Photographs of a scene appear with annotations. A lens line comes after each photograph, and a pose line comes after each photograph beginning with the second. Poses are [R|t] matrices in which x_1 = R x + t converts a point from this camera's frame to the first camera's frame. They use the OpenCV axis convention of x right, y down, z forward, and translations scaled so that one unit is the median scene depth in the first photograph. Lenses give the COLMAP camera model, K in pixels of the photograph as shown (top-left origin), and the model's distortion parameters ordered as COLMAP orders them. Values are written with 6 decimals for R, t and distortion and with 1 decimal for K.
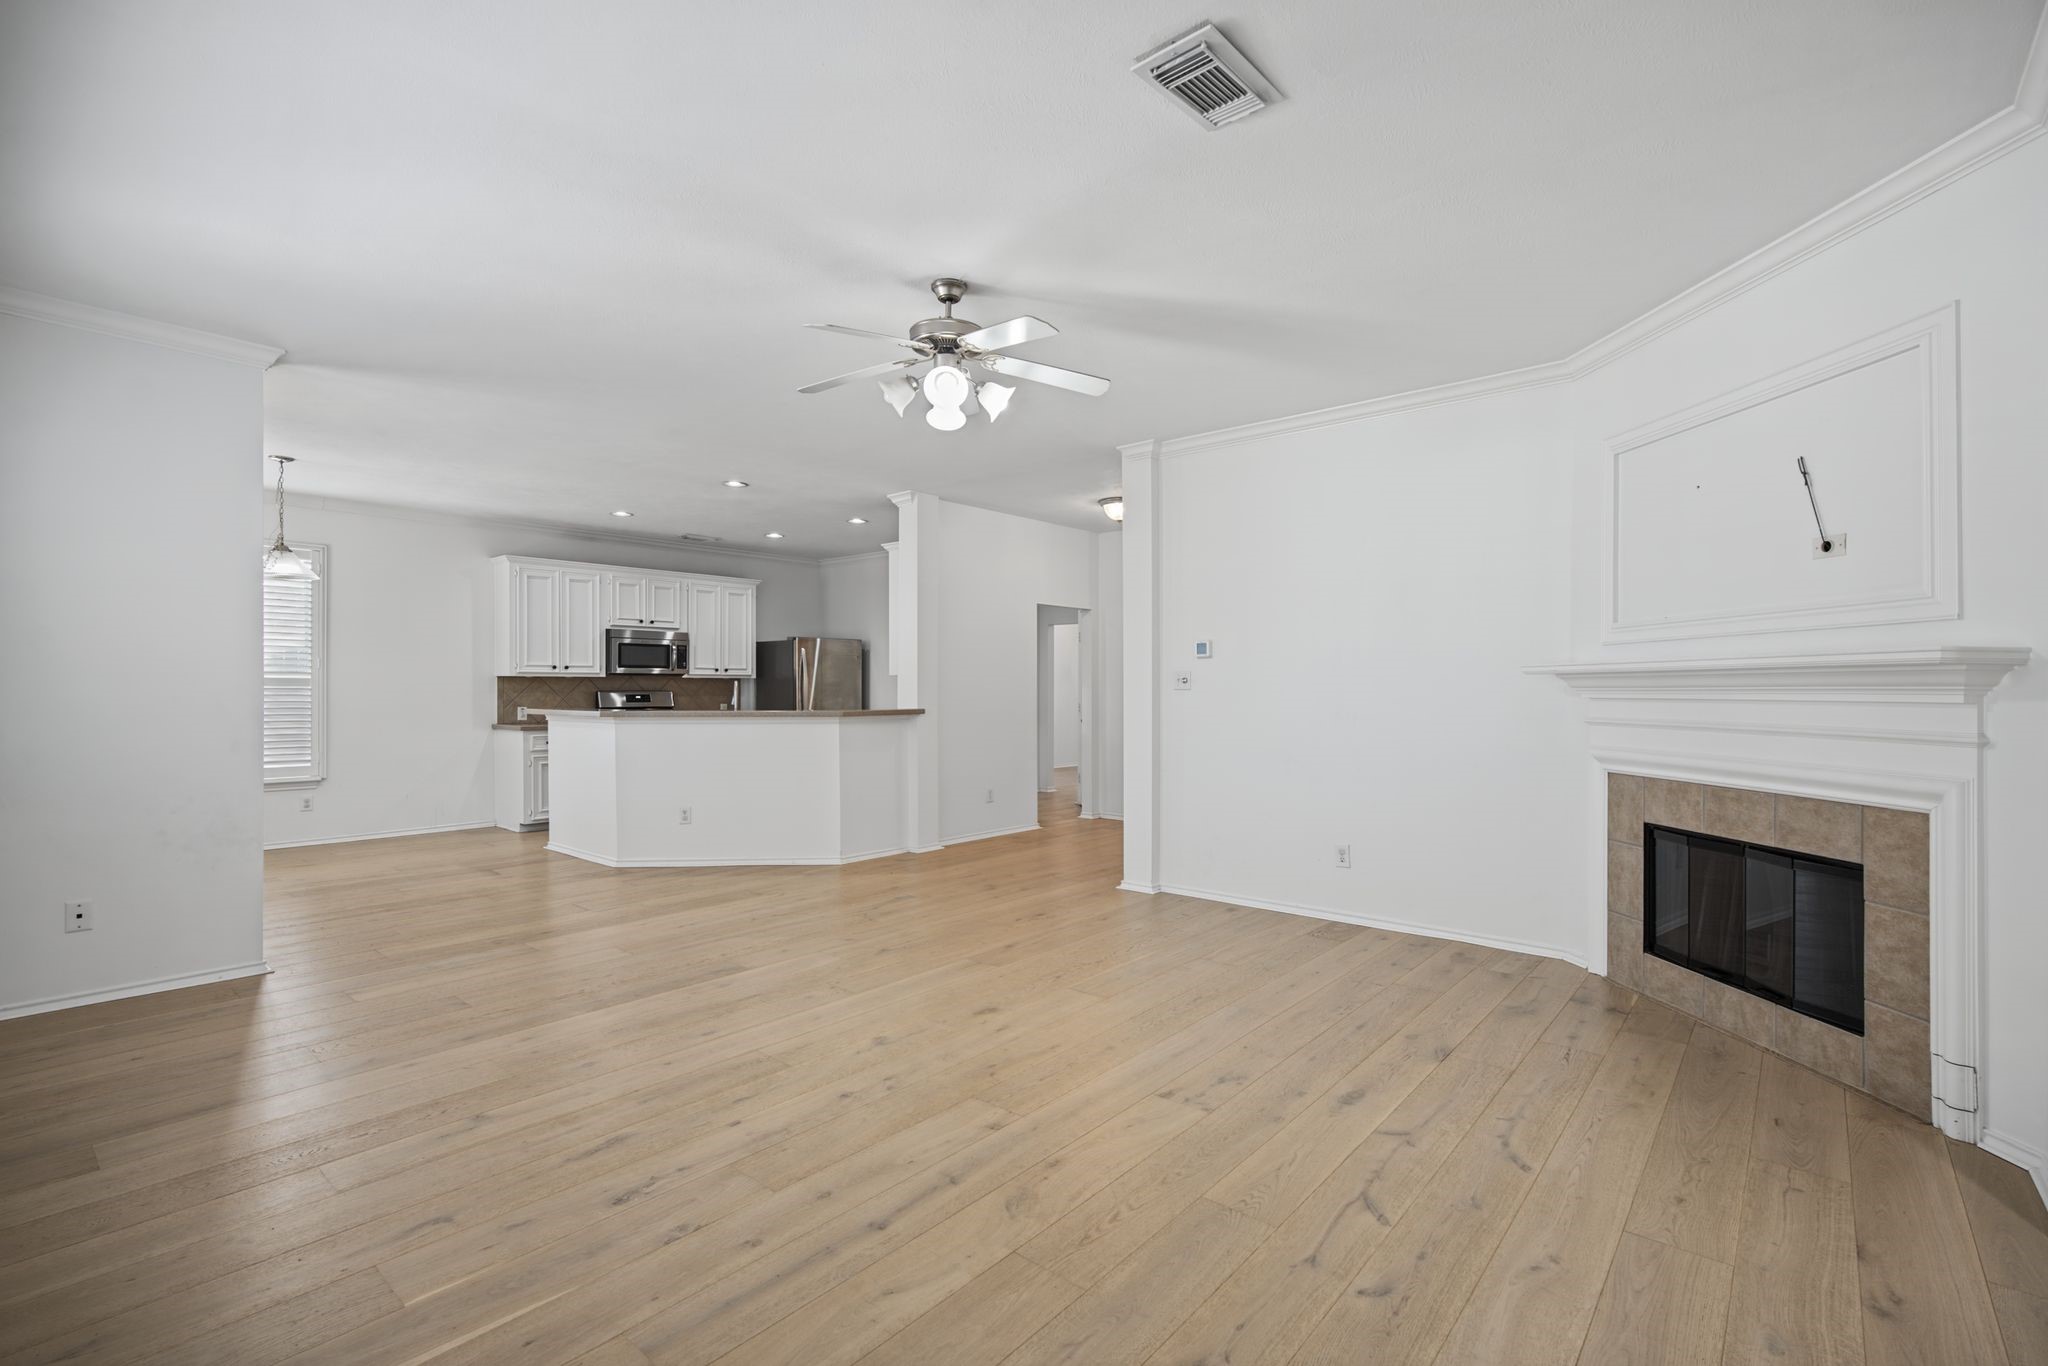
lens RADIAL K [[928.2, 0, 1034.5], [0, 928.2, 687.0], [0, 0, 1]] dist [-0.001245, 0.001565]
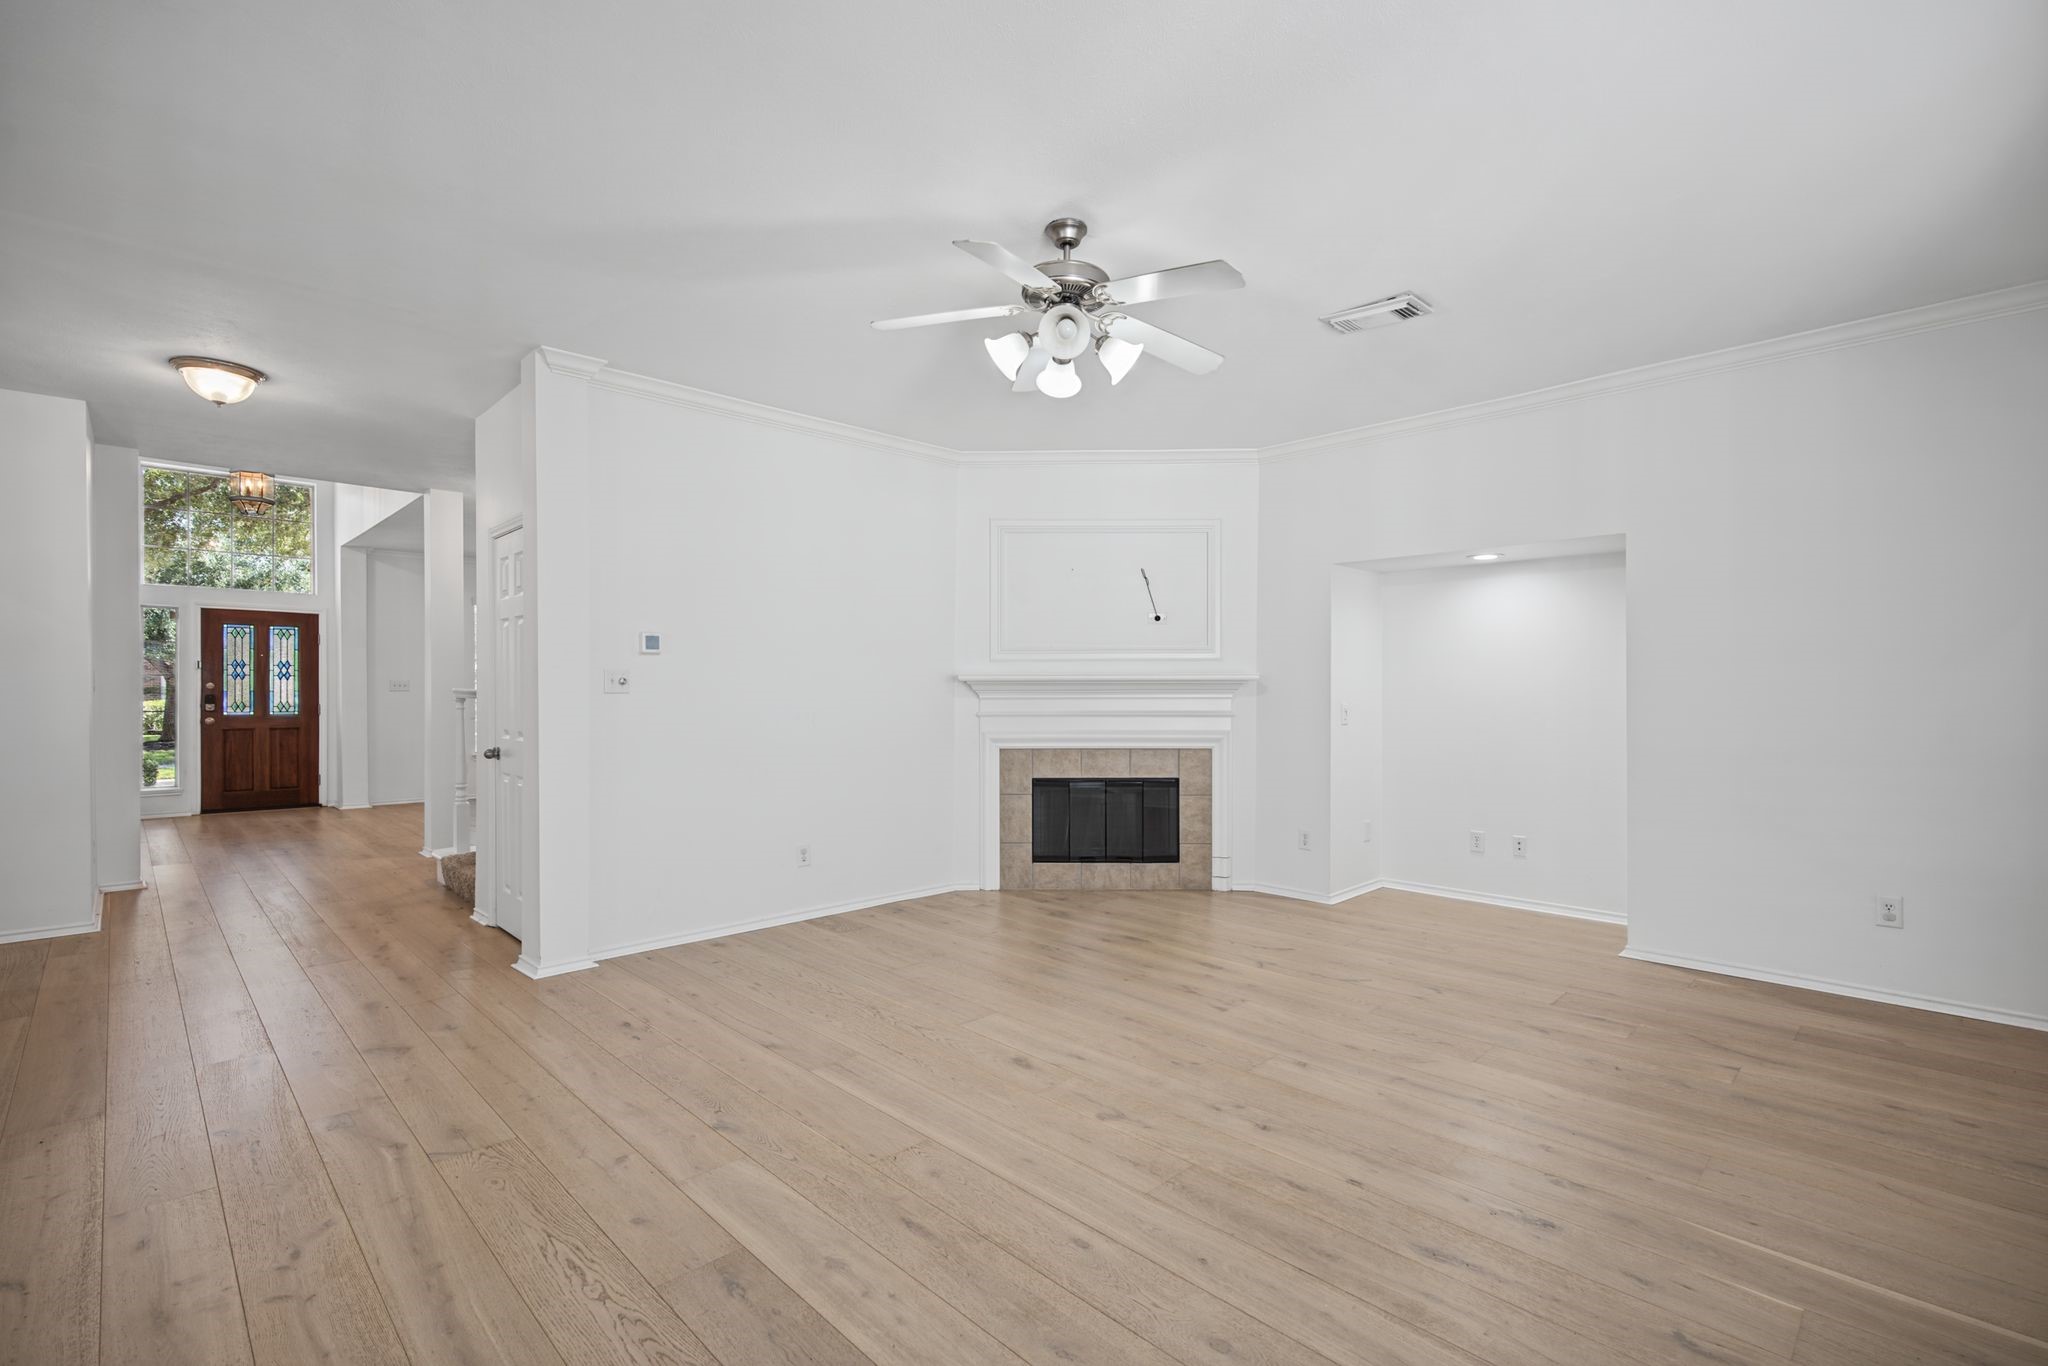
lens RADIAL K [[928.2, 0, 1027.3], [0, 928.2, 685.9], [0, 0, 1]] dist [-0.001245, 0.001565]
pose [[0.079304, 0.004068, 0.996842, -0.840296], [-0.001004, 0.999991, -0.004001, -0.001447], [-0.996850, -0.000684, 0.079308, 0.844398]]
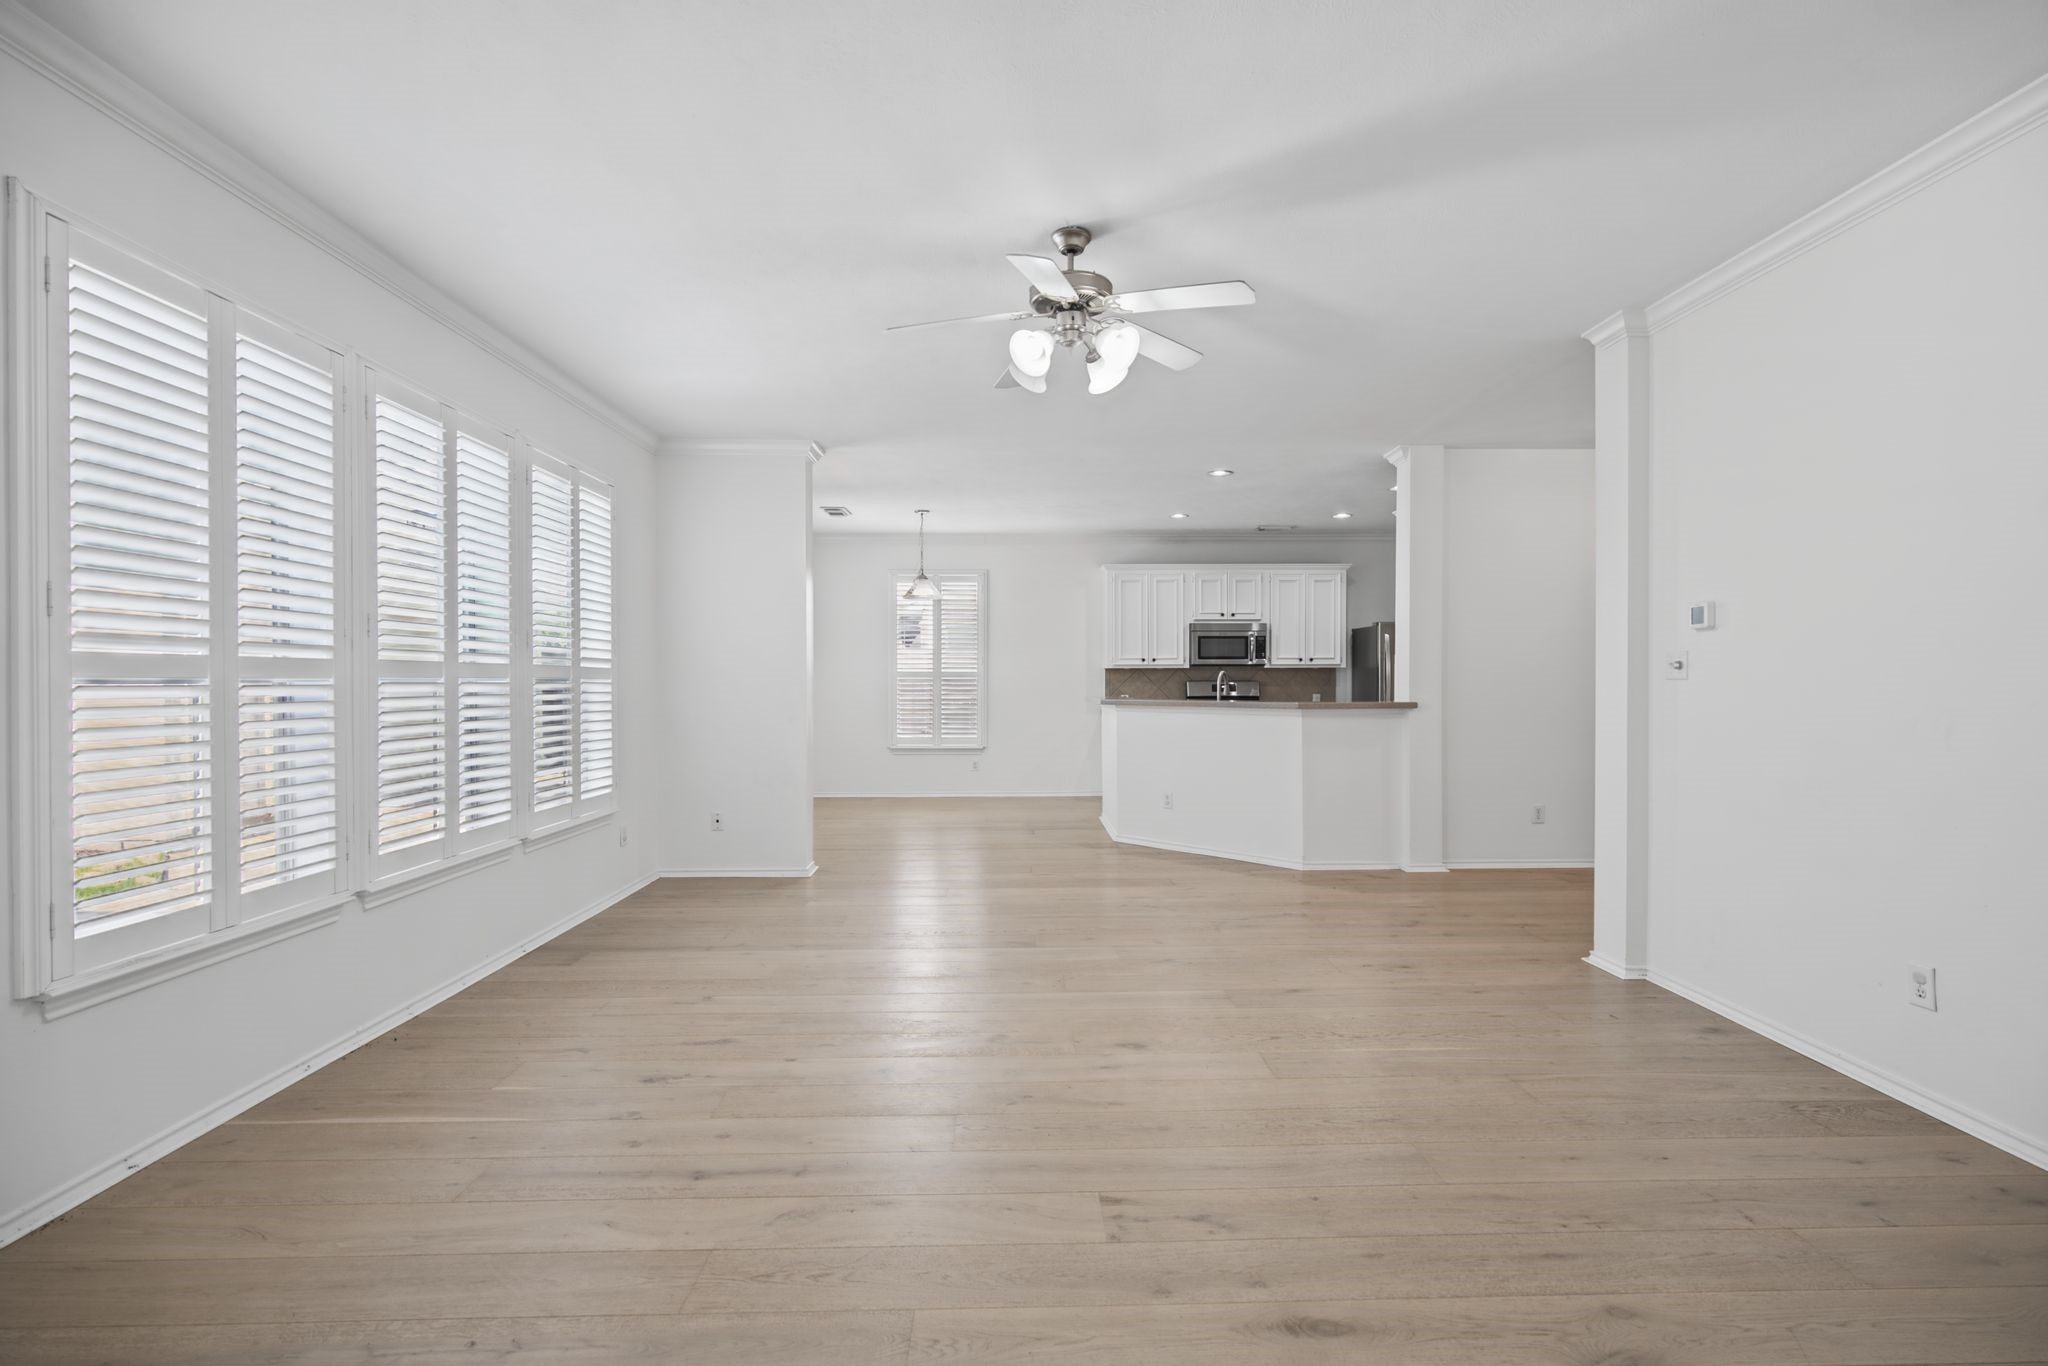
lens RADIAL K [[928.2, 0, 1022.2], [0, 928.2, 681.1], [0, 0, 1]] dist [-0.001245, 0.001565]
pose [[0.662295, 0.000725, -0.749243, 0.489014], [0.002307, 0.999993, 0.003007, 0.001456], [0.749240, -0.003721, 0.662289, 0.312481]]
